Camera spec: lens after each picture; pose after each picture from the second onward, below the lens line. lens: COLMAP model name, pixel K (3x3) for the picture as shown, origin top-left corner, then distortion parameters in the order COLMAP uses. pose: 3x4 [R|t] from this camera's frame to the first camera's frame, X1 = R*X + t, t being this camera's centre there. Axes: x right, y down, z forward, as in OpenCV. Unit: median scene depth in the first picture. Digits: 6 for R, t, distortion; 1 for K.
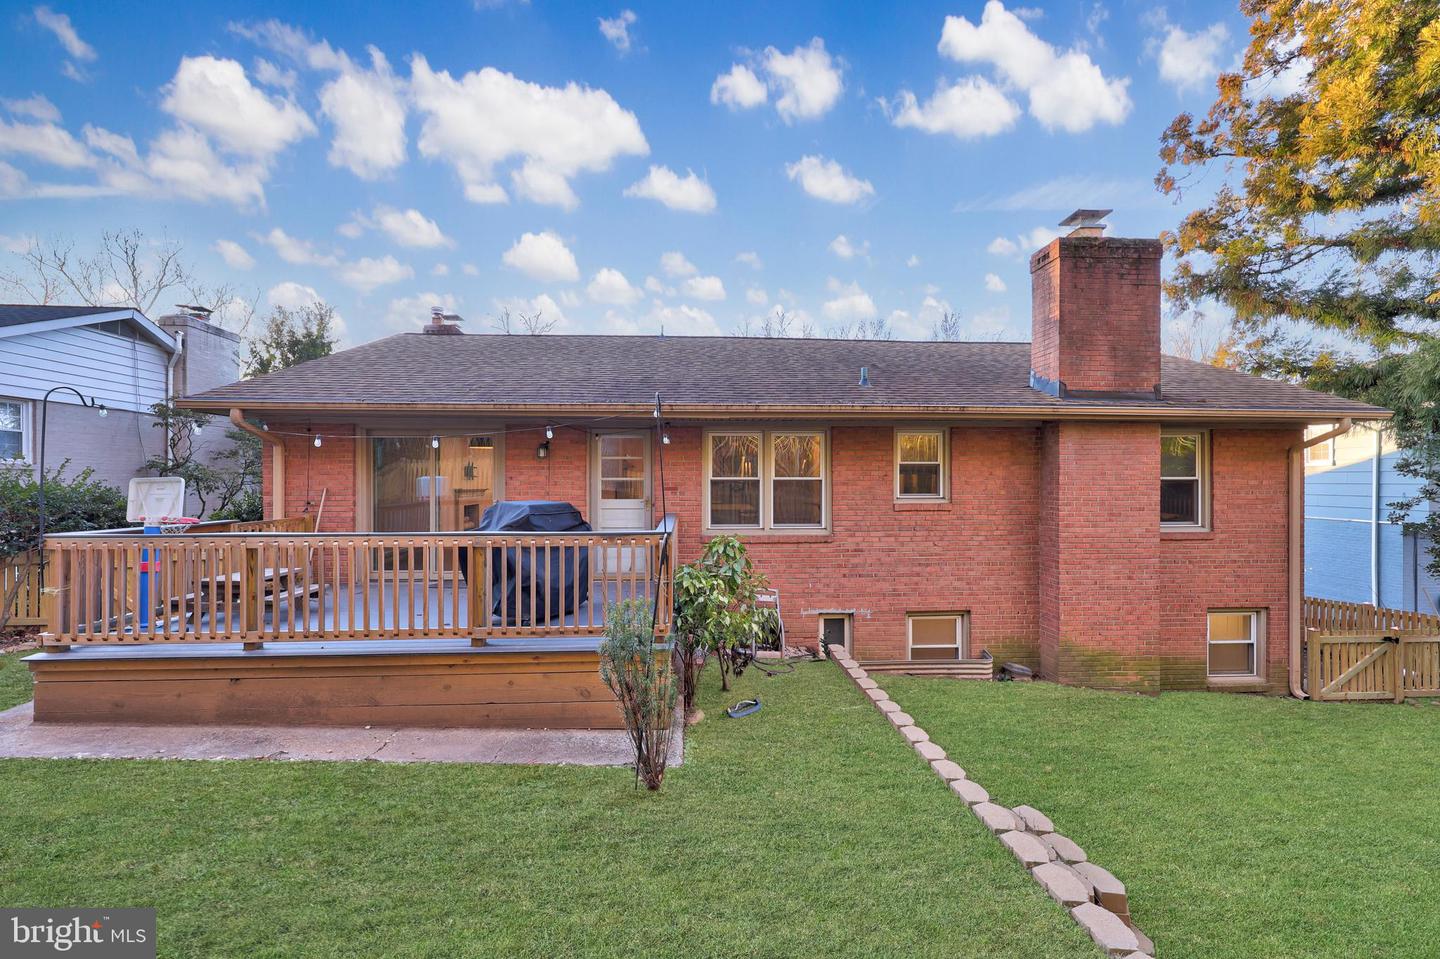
lens RADIAL K [[586.9, 0, 716.5], [0, 586.9, 477.4], [0, 0, 1]] dist [0.004431, 0.000031]
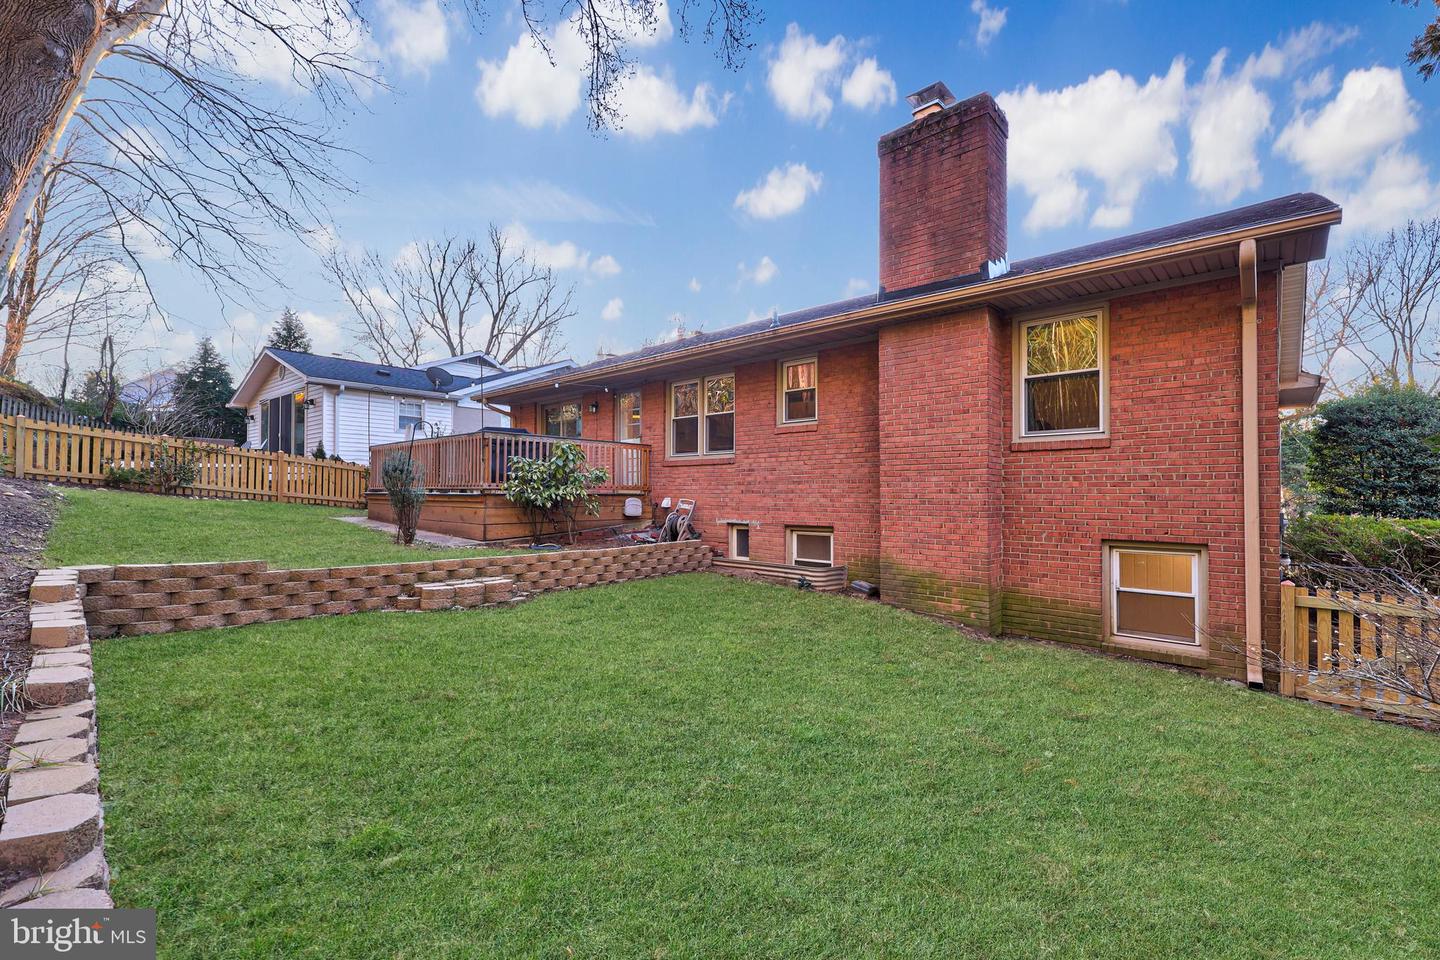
lens RADIAL K [[586.9, 0, 724.4], [0, 586.9, 480.8], [0, 0, 1]] dist [0.004431, 0.000031]
pose [[0.721272, -0.002664, -0.692646, 1.006785], [-0.004379, 0.999955, -0.008406, 0.155488], [0.692638, 0.009096, 0.721228, 0.128042]]
